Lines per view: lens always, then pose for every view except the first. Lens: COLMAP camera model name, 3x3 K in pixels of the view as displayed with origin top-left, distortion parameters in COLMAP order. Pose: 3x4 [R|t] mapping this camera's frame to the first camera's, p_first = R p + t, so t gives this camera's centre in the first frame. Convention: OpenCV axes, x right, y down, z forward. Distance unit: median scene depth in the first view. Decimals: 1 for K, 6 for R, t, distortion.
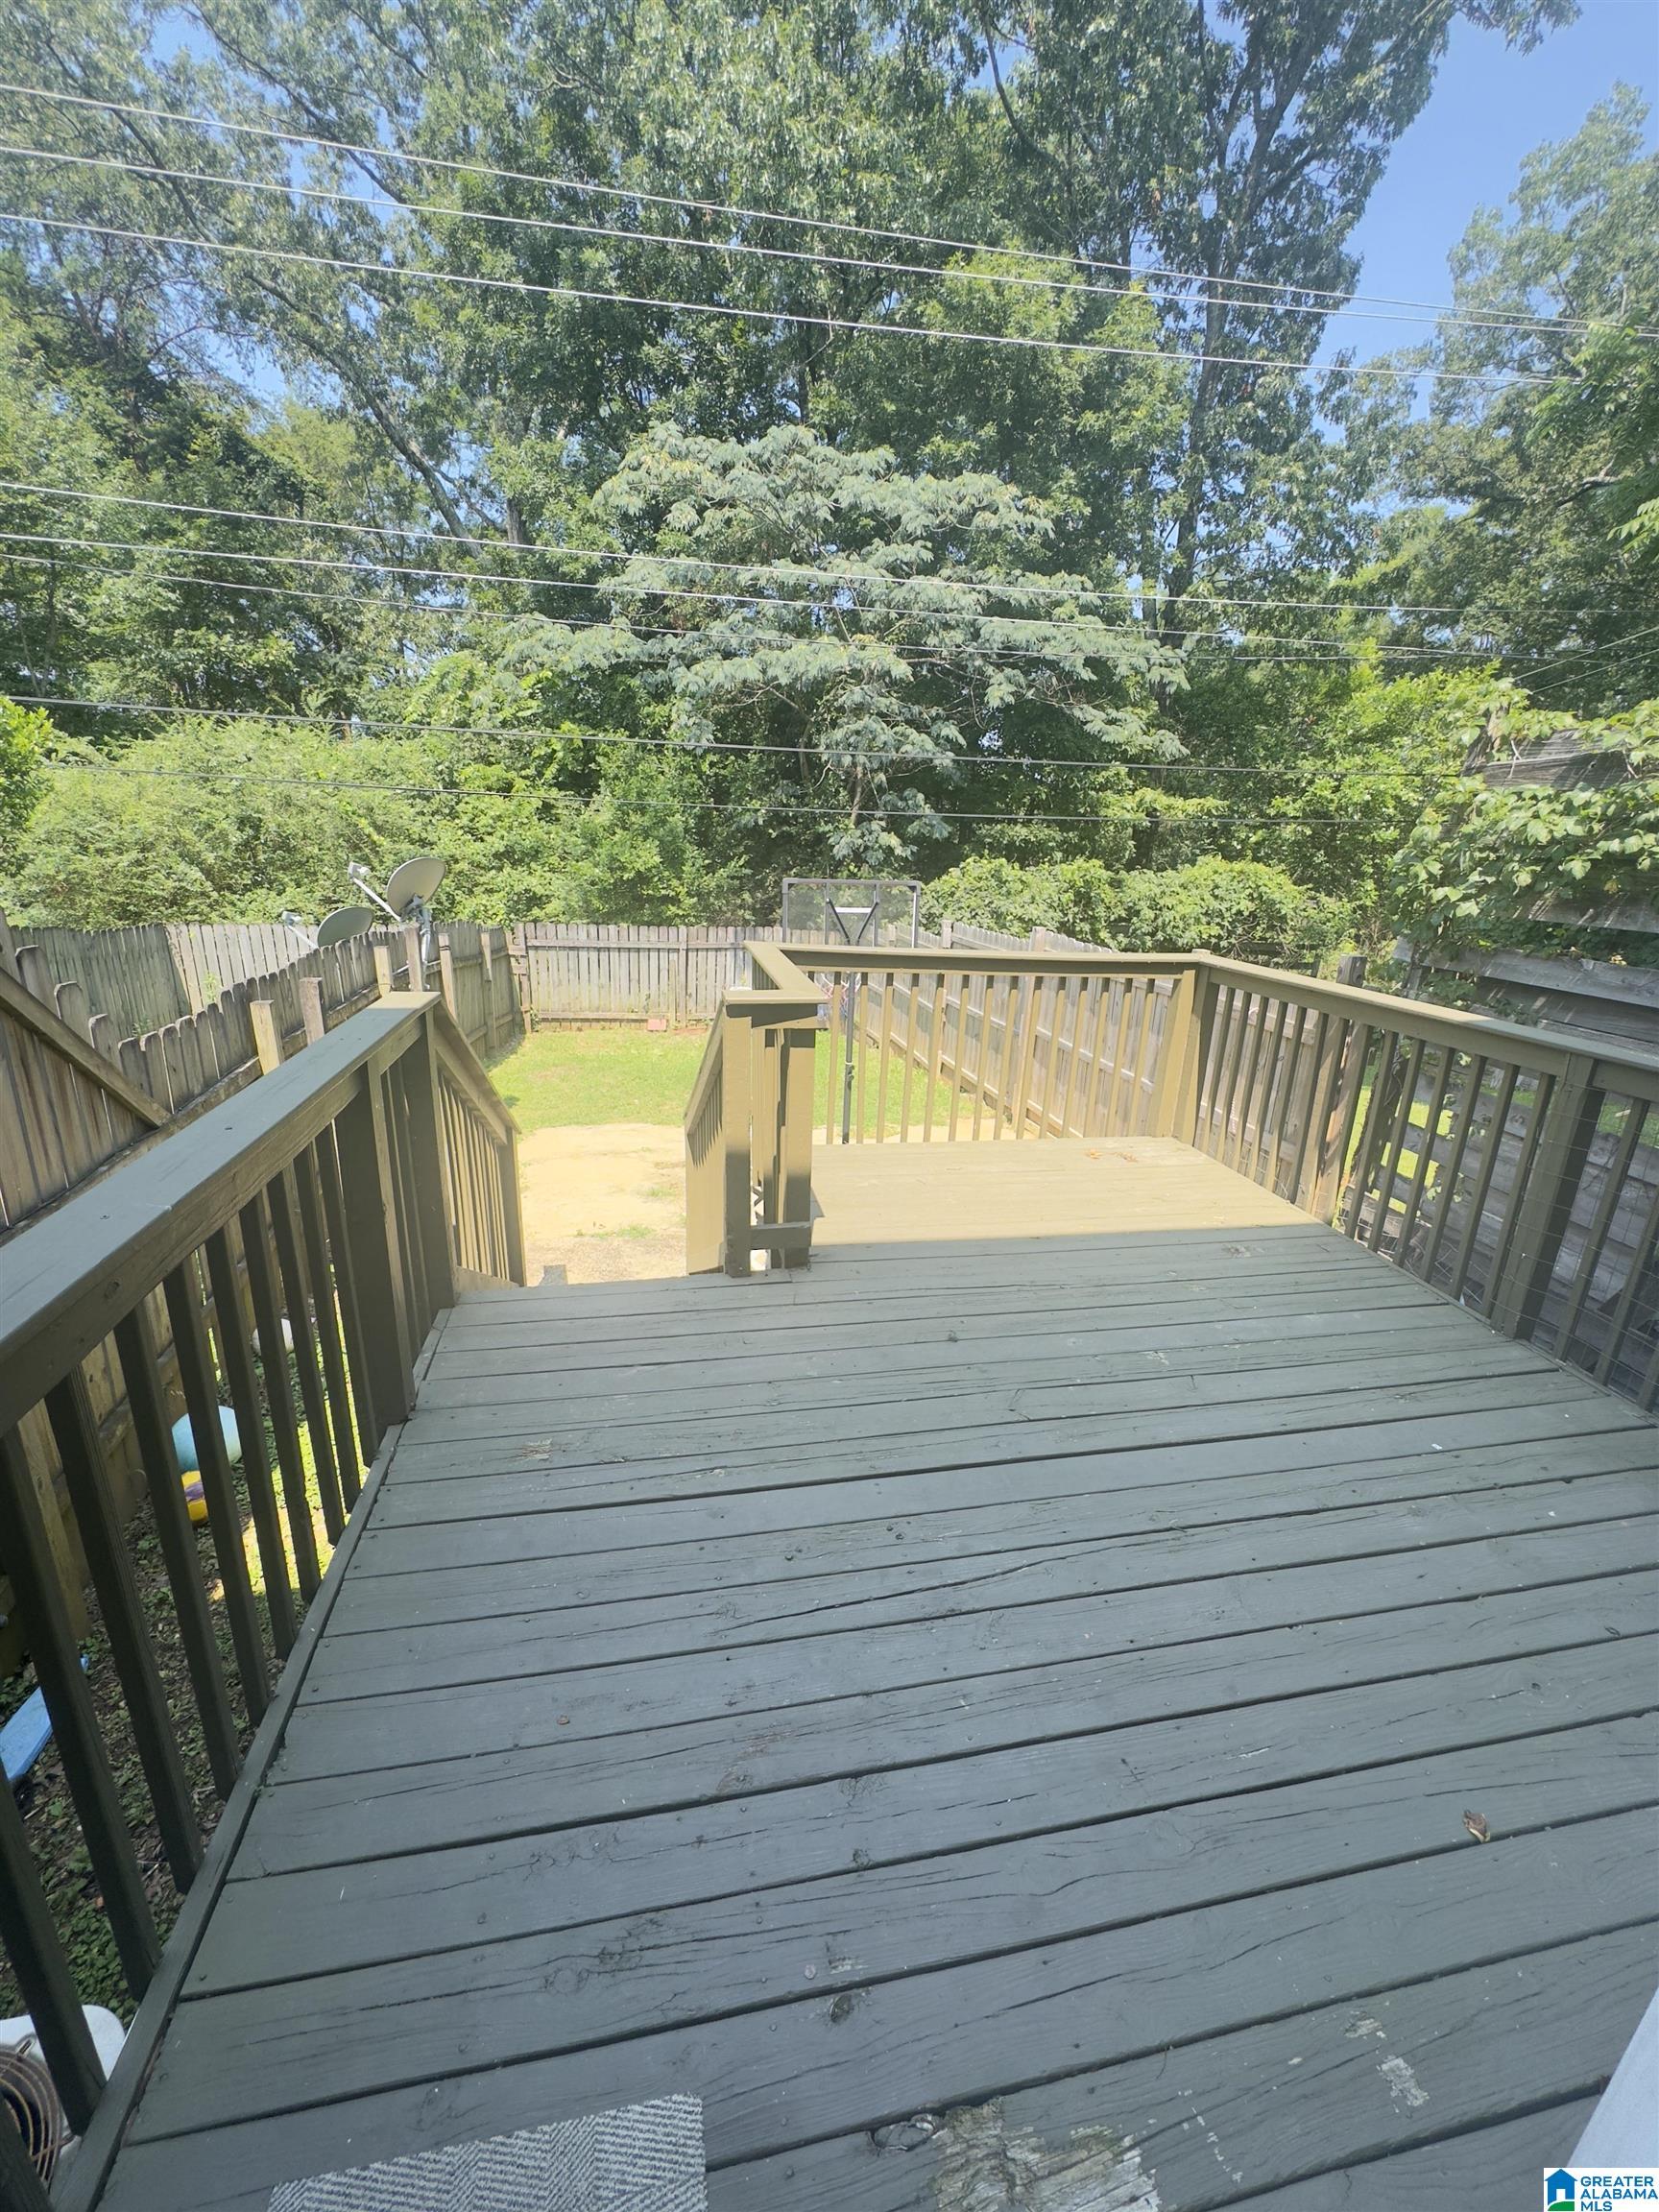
lens RADIAL K [[883.8, 0, 824.2], [0, 883.8, 1109.5], [0, 0, 1]] dist [0.000806, 0.000196]
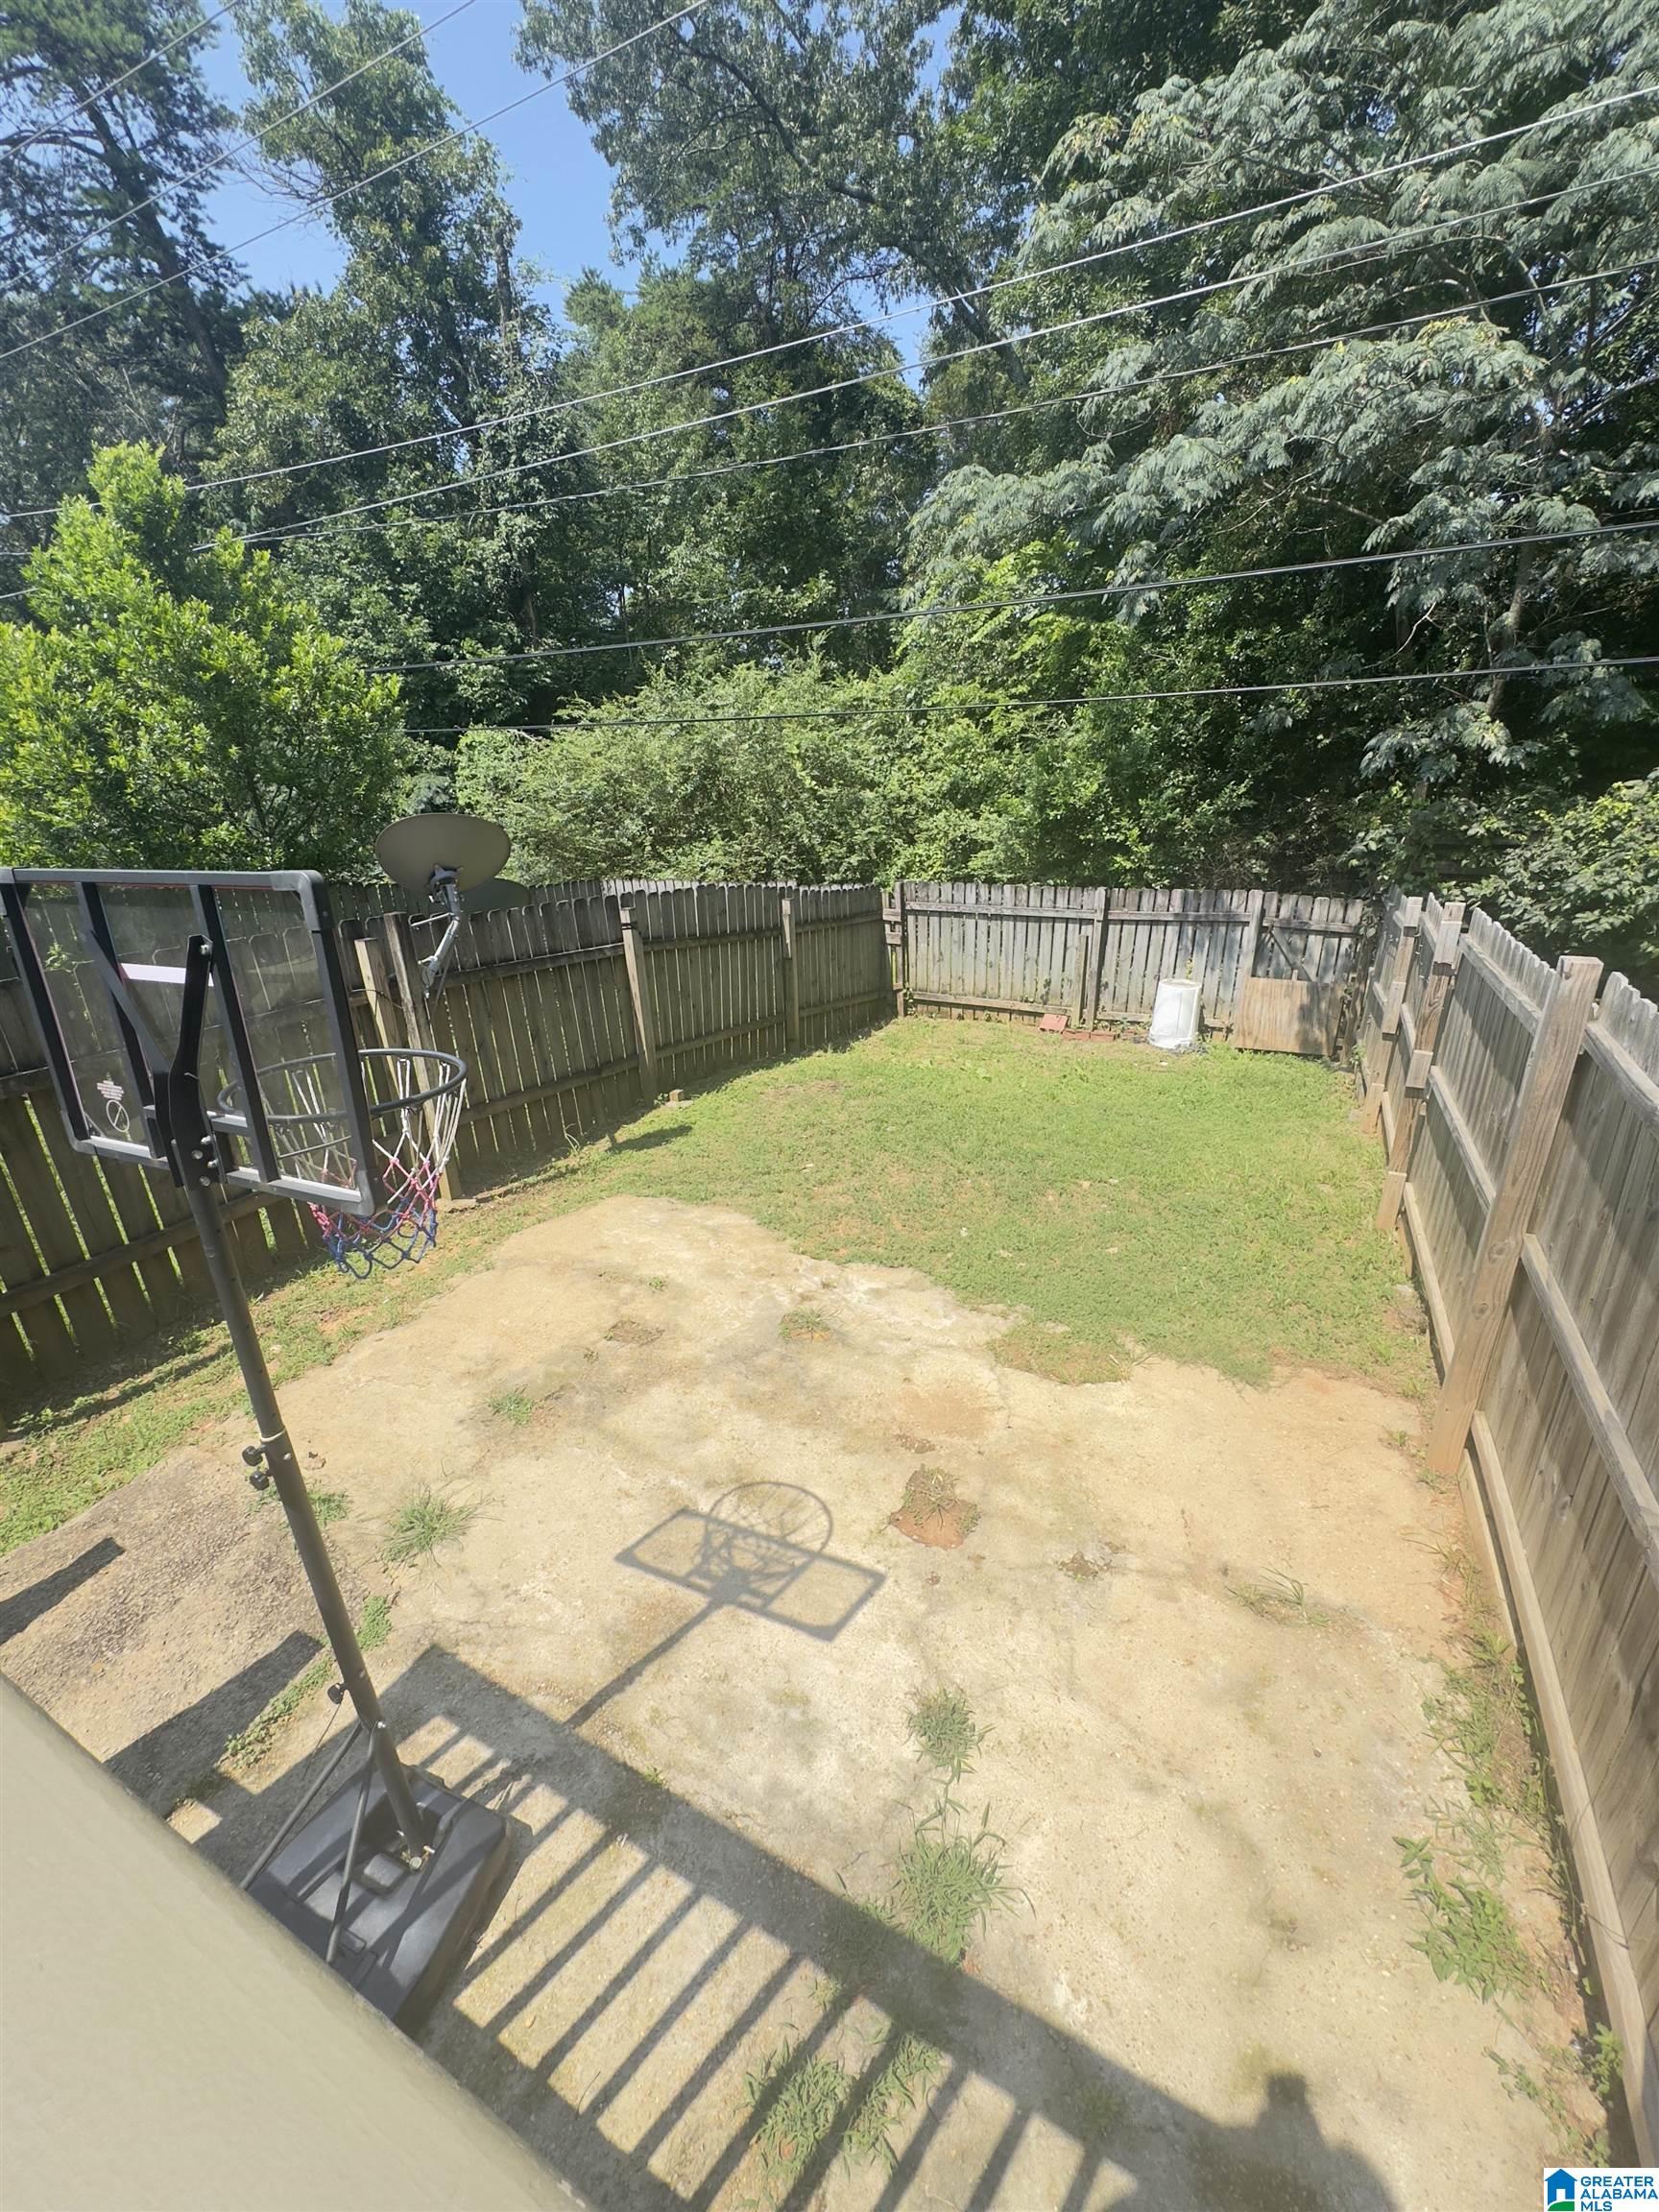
lens RADIAL K [[883.8, 0, 822.3], [0, 883.8, 1107.2], [0, 0, 1]] dist [0.000806, 0.000196]
pose [[0.772762, 0.168192, -0.612005, 0.123811], [-0.126559, 0.985718, 0.111094, -0.083250], [0.621950, -0.008395, 0.783012, 0.302784]]
